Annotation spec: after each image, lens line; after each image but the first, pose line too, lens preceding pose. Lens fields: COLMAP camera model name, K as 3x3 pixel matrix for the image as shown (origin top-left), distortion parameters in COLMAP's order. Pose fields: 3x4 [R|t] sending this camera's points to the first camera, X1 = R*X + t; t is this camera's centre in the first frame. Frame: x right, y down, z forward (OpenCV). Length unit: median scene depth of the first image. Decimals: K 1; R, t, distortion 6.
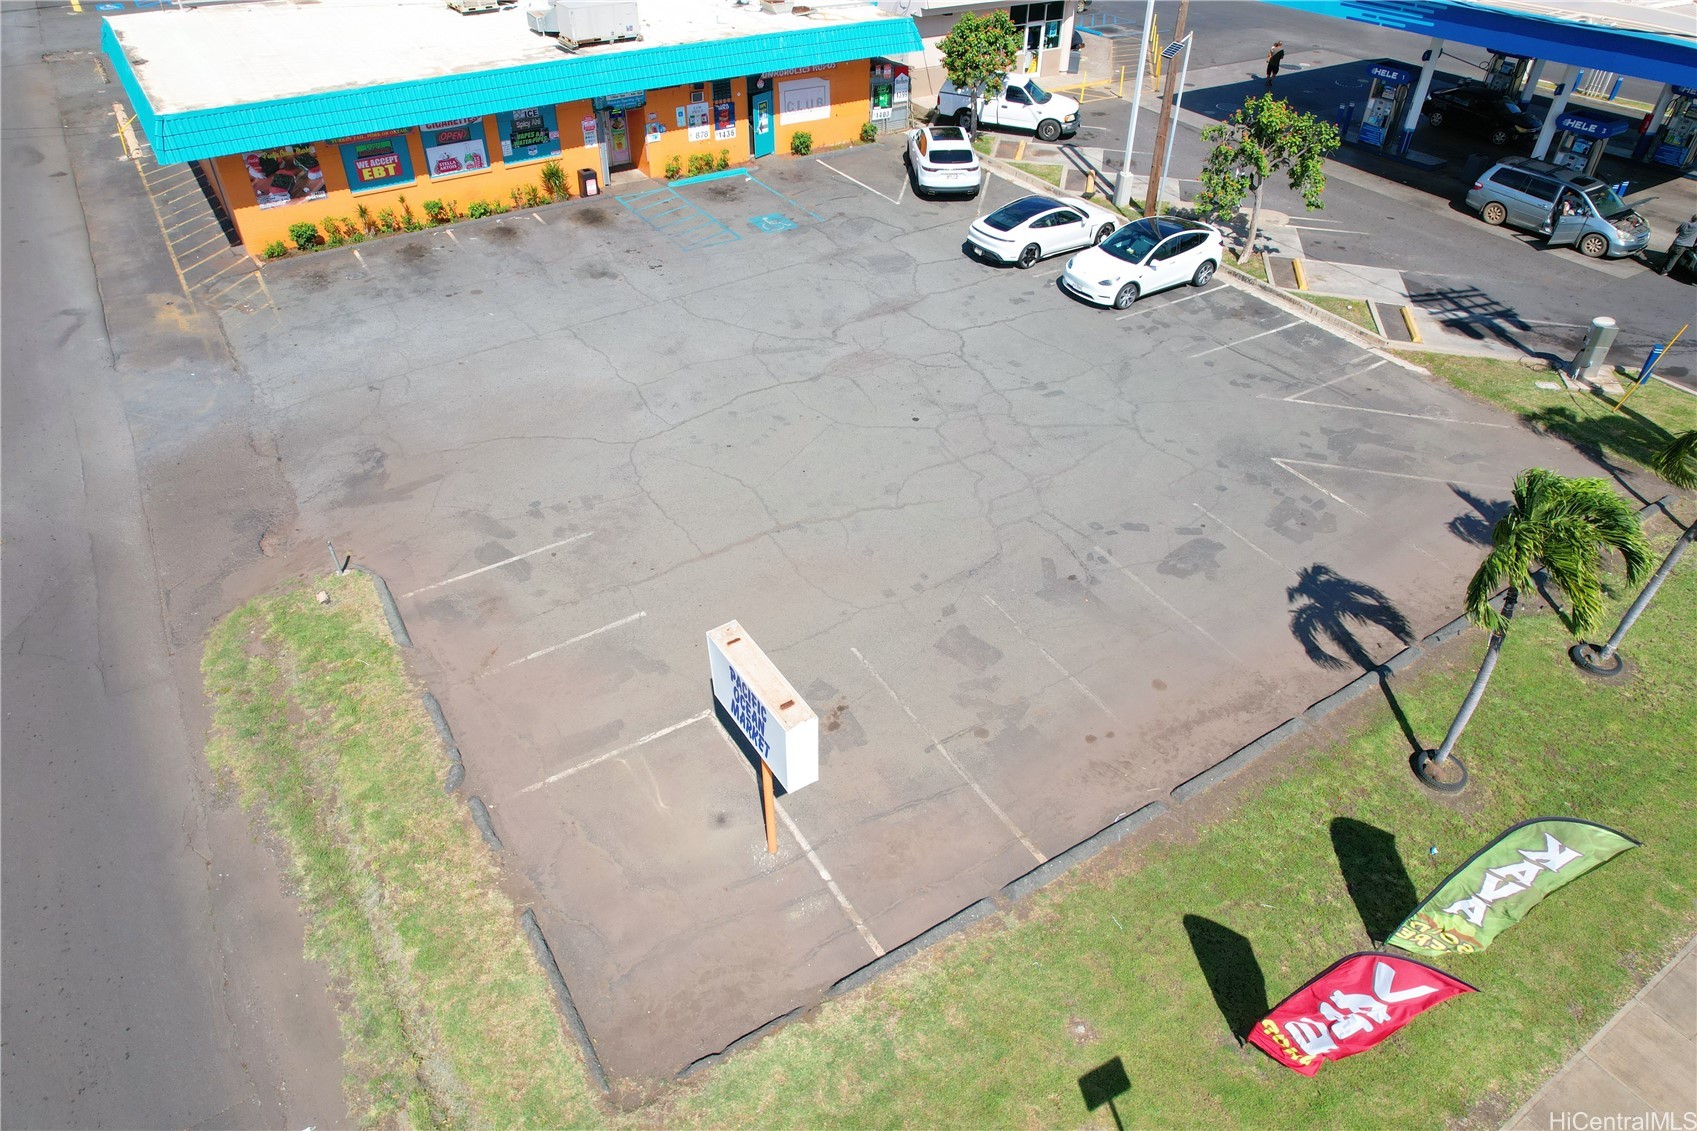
lens RADIAL K [[1091.0, 0, 853.2], [0, 1091.0, 568.2], [0, 0, 1]] dist [-0.069992, 0.056415]
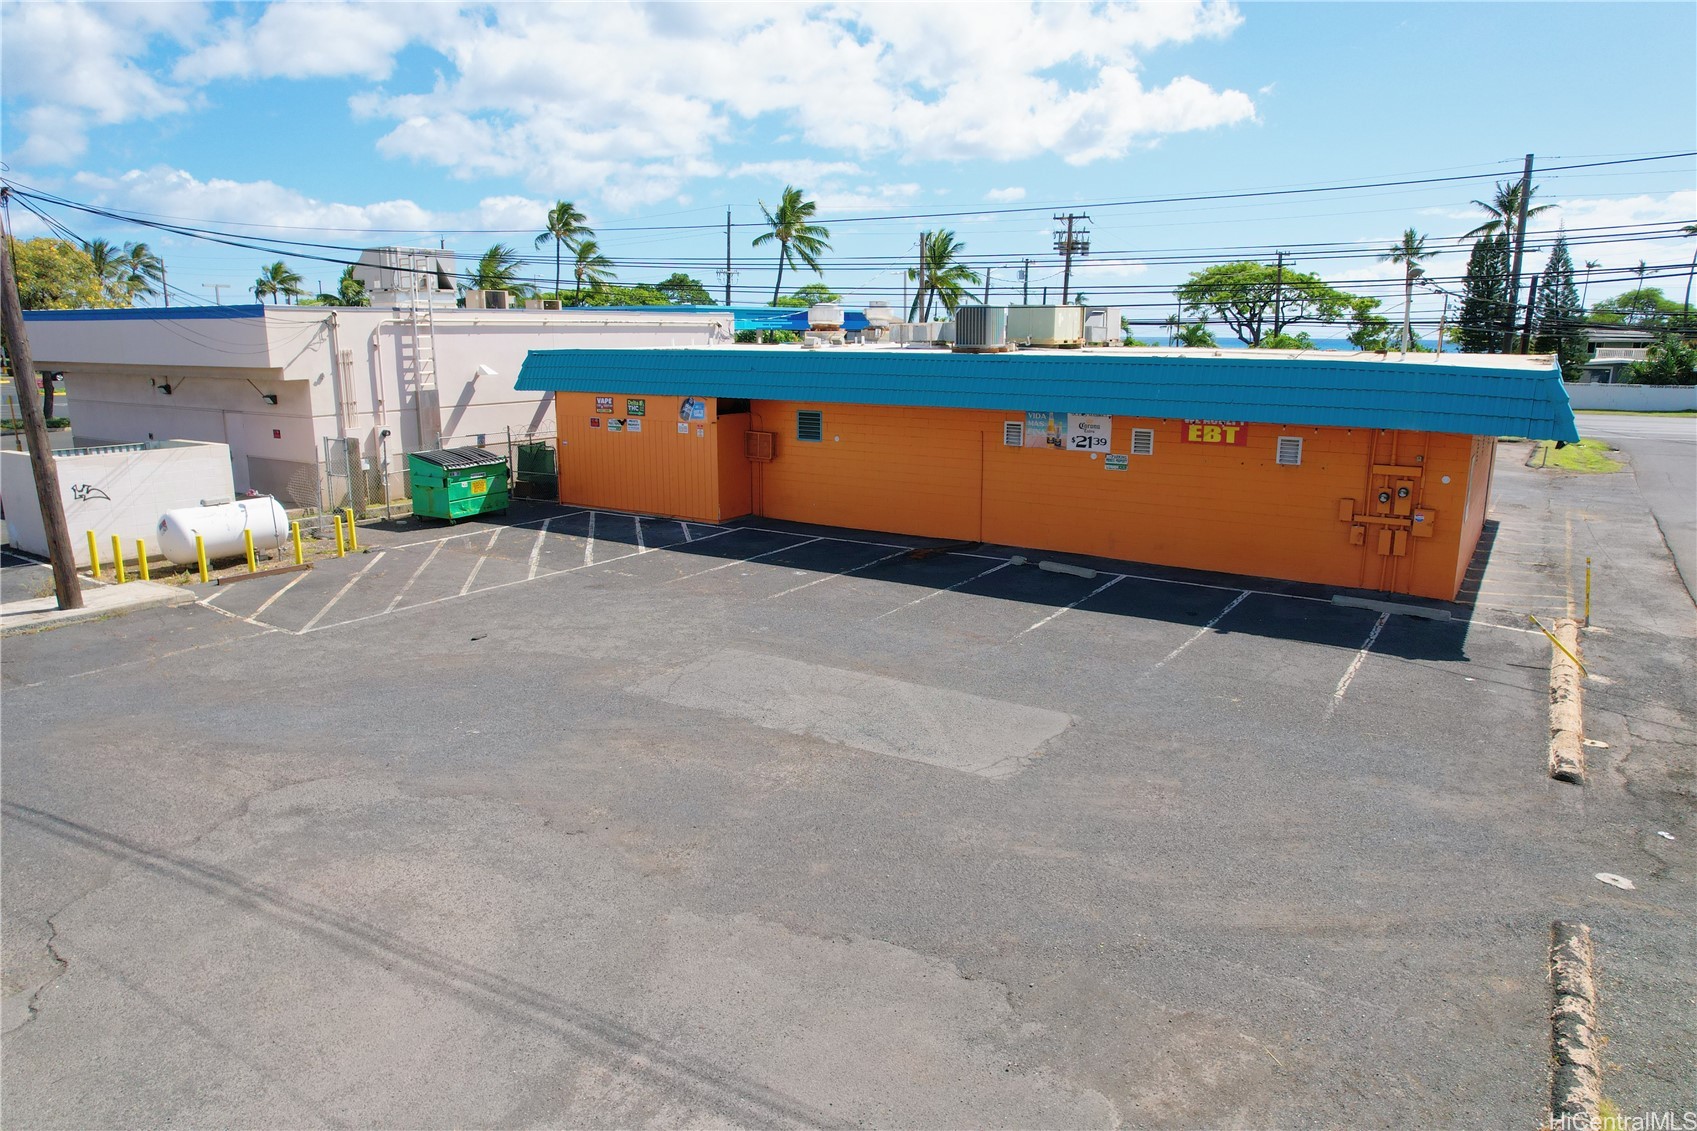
lens RADIAL K [[1091.0, 0, 853.2], [0, 1091.0, 568.2], [0, 0, 1]] dist [-0.069992, 0.056415]
pose [[-0.396280, -0.190383, 0.898174, -1.120984], [0.547945, 0.735905, 0.397744, -0.888550], [-0.736694, 0.649768, -0.187305, 1.515138]]
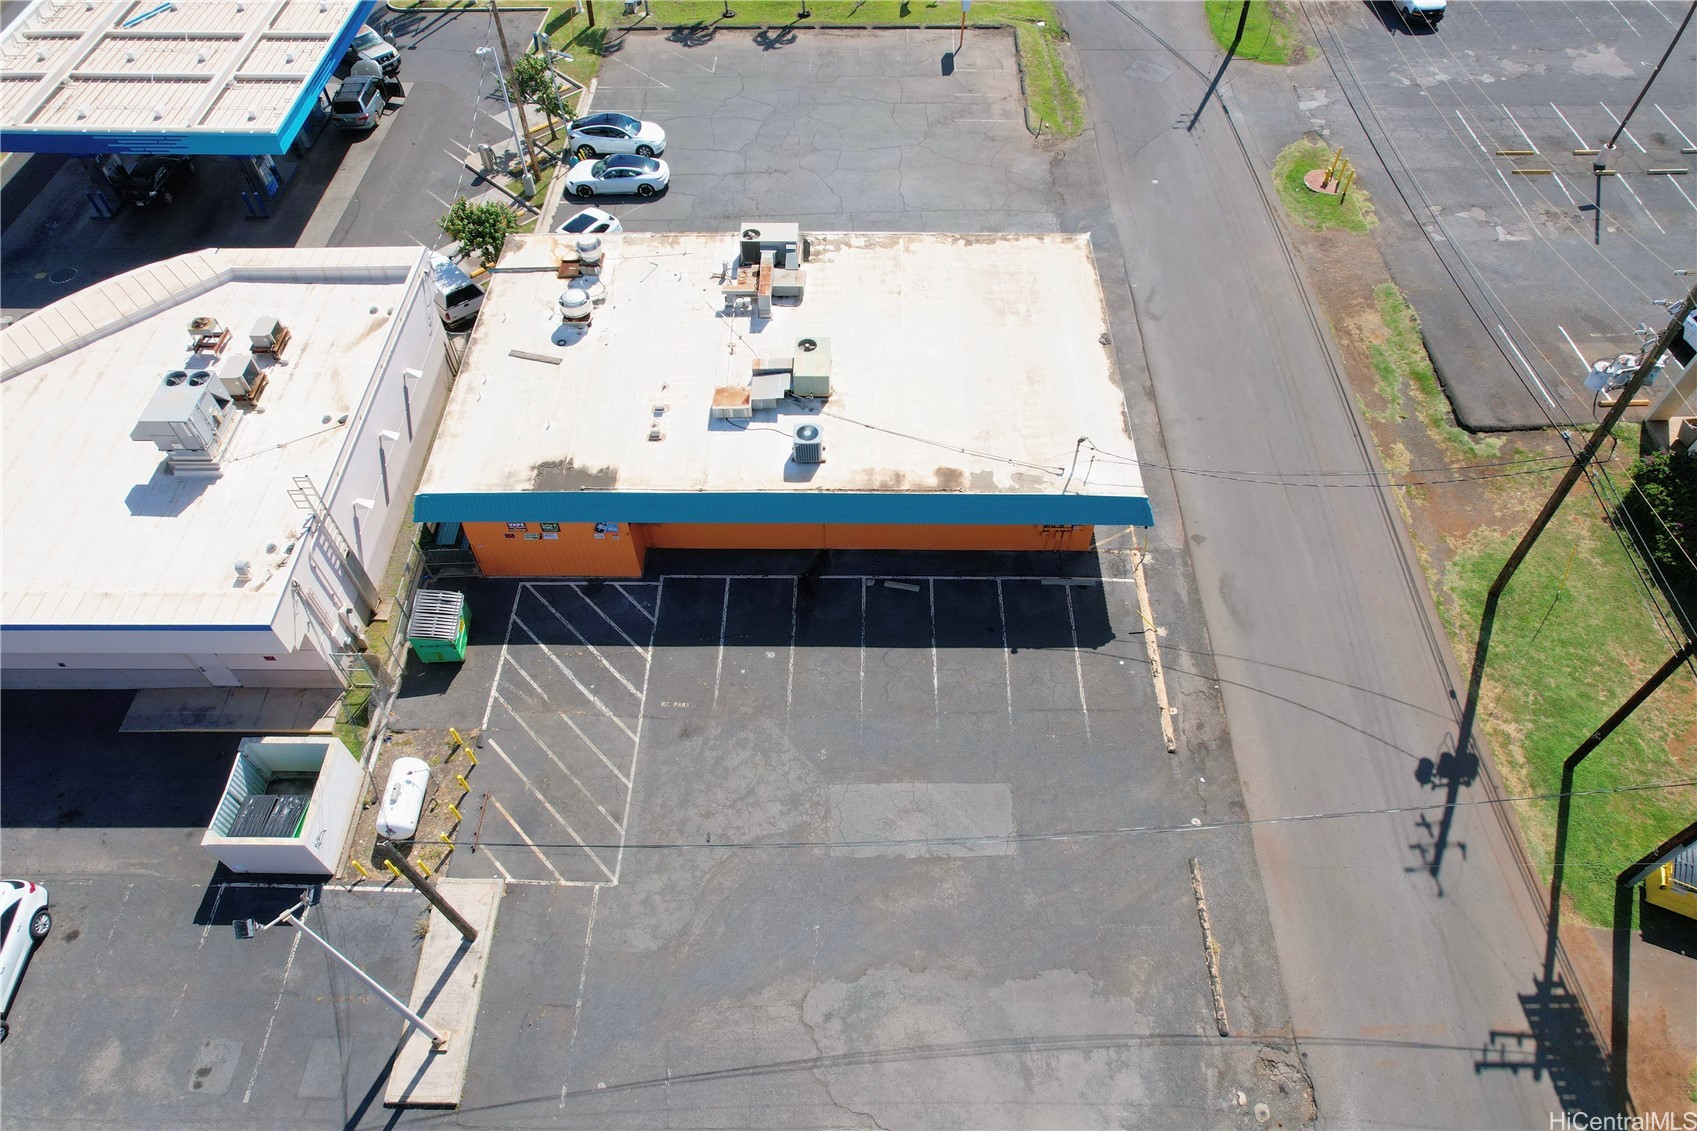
lens RADIAL K [[1091.0, 0, 853.2], [0, 1091.0, 568.2], [0, 0, 1]] dist [-0.069992, 0.056415]
pose [[-0.829498, -0.443830, 0.339039, -0.930260], [0.335848, 0.088645, 0.937736, -1.656490], [-0.446249, 0.891716, 0.075529, 1.221096]]
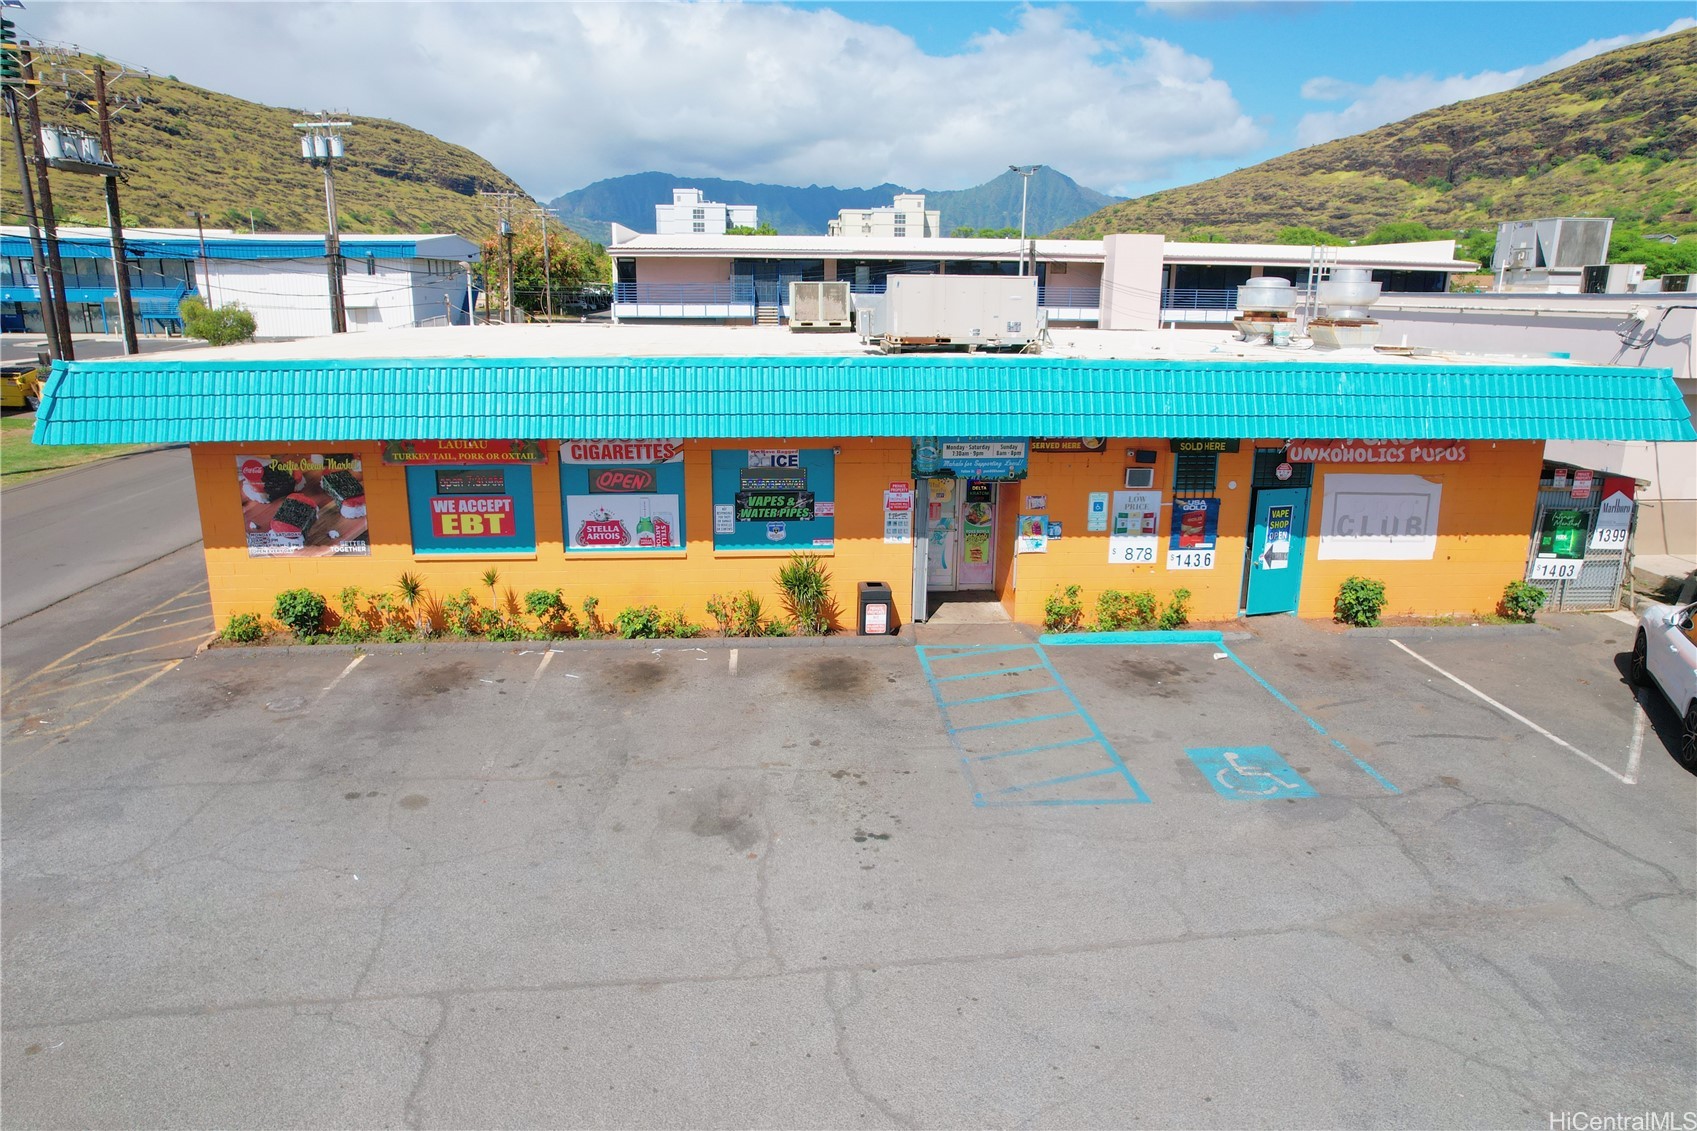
lens RADIAL K [[1091.0, 0, 853.2], [0, 1091.0, 568.2], [0, 0, 1]] dist [-0.069992, 0.056415]
pose [[0.875821, 0.116848, -0.468278, -0.027526], [-0.294983, 0.897533, -0.327750, -0.223105], [0.381998, 0.425184, 0.820546, 0.622111]]
